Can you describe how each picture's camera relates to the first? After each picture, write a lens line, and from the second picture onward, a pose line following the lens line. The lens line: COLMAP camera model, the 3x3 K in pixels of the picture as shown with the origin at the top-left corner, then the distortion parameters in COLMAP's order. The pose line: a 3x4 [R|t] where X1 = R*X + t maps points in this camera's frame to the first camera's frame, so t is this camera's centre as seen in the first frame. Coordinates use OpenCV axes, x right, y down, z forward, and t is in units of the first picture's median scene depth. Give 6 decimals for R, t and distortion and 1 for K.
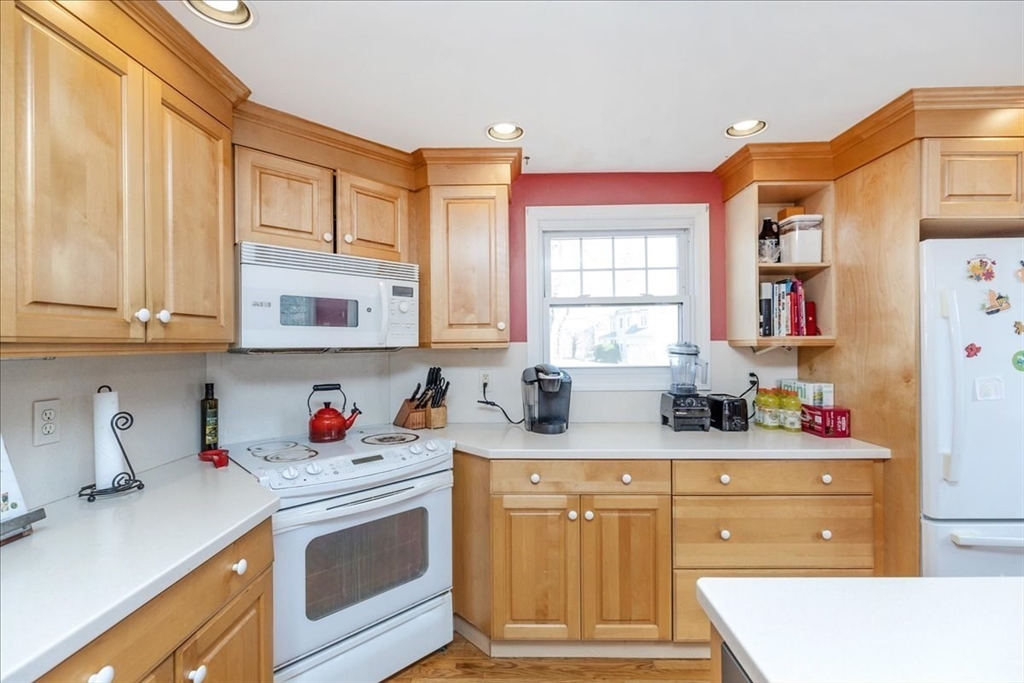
lens RADIAL K [[457.3, 0, 514.1], [0, 457.3, 345.6], [0, 0, 1]] dist [-0.001904, 0.001014]
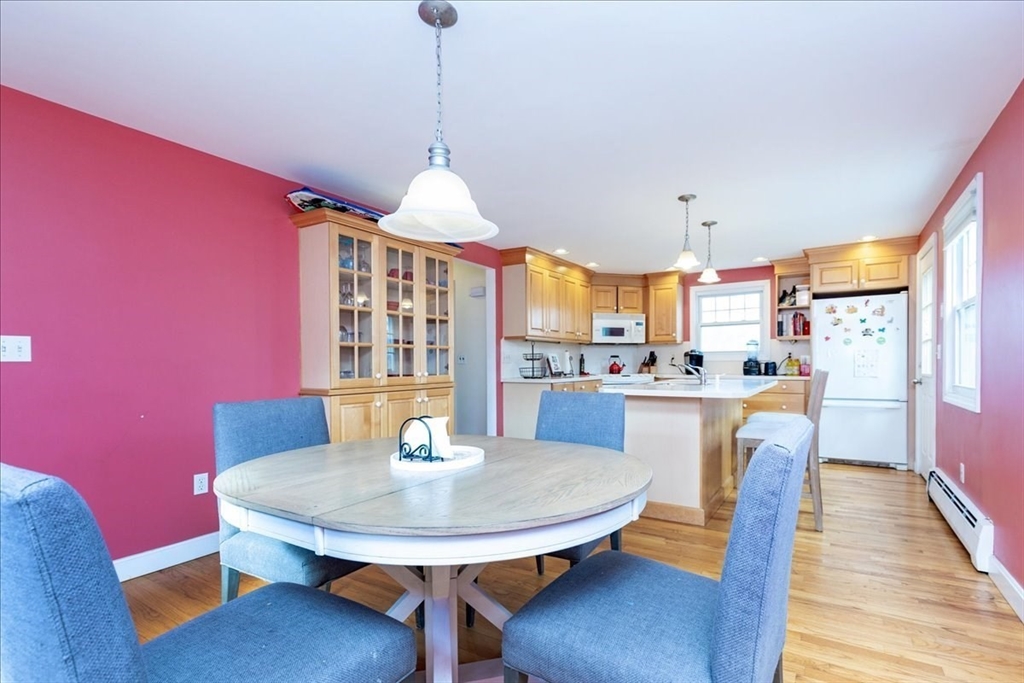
lens RADIAL K [[494.6, 0, 537.5], [0, 494.6, 368.5], [0, 0, 1]] dist [0.000680, -0.000007]
pose [[0.854747, 0.007900, -0.518985, 0.823948], [-0.003462, 0.999949, 0.009519, 0.135505], [0.519034, -0.006340, 0.854730, -1.994467]]
